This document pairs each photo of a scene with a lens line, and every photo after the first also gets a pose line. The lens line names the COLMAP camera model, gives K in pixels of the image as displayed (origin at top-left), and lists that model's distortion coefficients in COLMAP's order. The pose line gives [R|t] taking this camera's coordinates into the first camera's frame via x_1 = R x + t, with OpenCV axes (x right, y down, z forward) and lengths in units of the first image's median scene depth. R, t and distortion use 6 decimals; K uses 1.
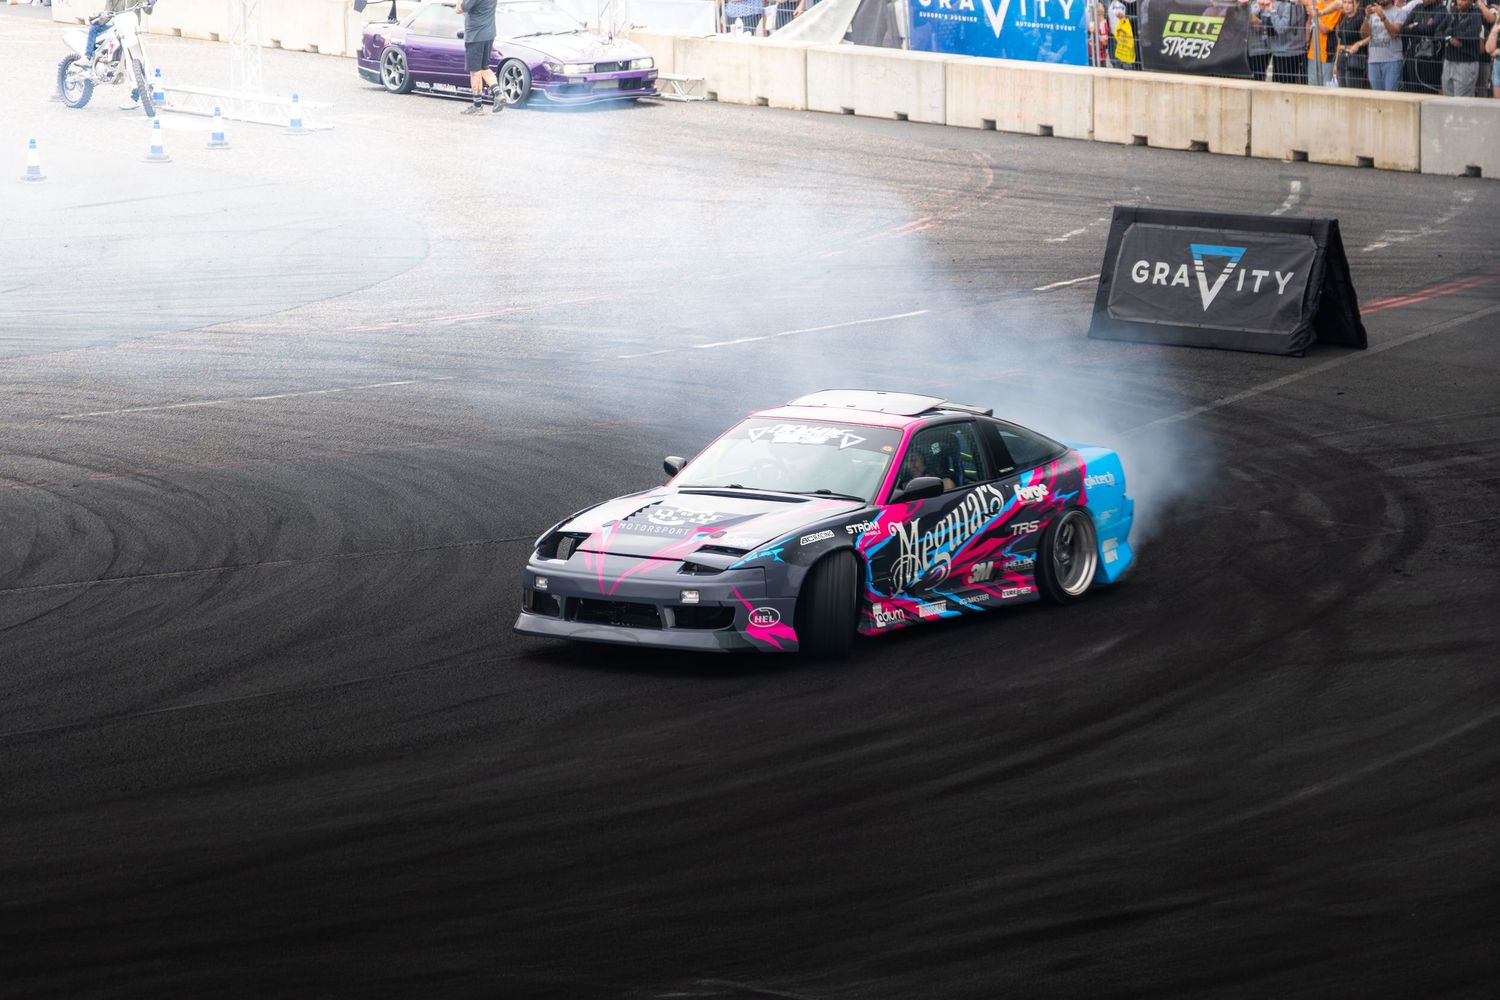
lens RADIAL K [[4685.5, 0, 749.5], [0, 4685.5, 497.1], [0, 0, 1]] dist [0.303007, 0.000000]
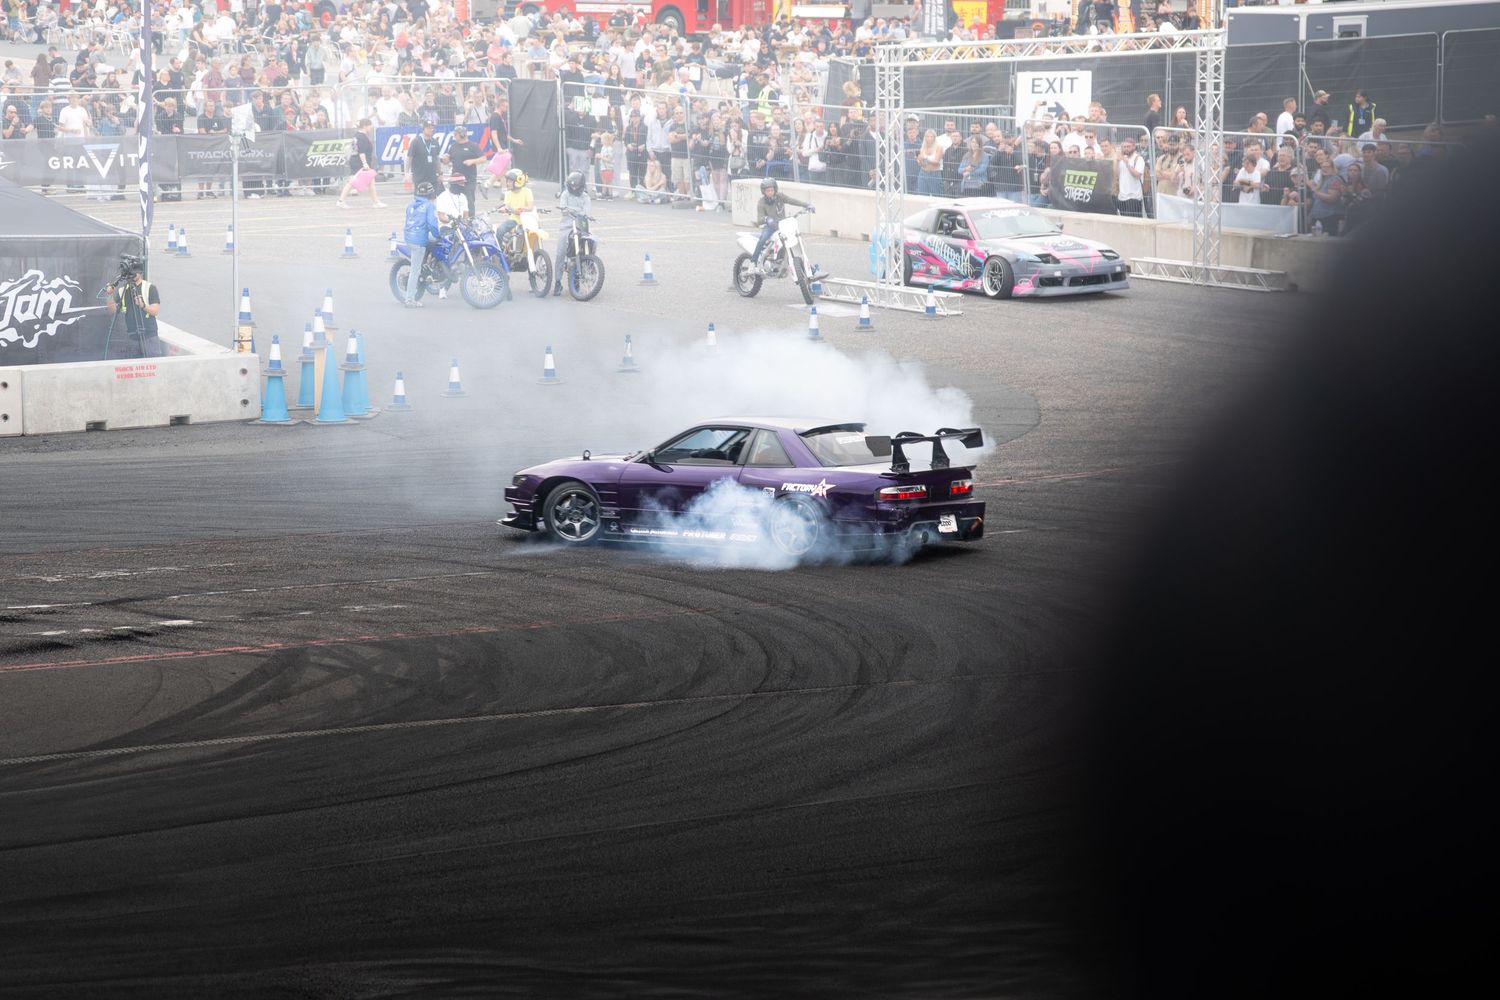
lens RADIAL K [[4685.5, 0, 750.3], [0, 4685.5, 502.2], [0, 0, 1]] dist [0.303007, 0.000000]
pose [[0.979234, 0.013196, -0.202304, 0.098720], [-0.023124, 0.998637, -0.046791, 0.024752], [0.201411, 0.050498, 0.978204, -0.155958]]
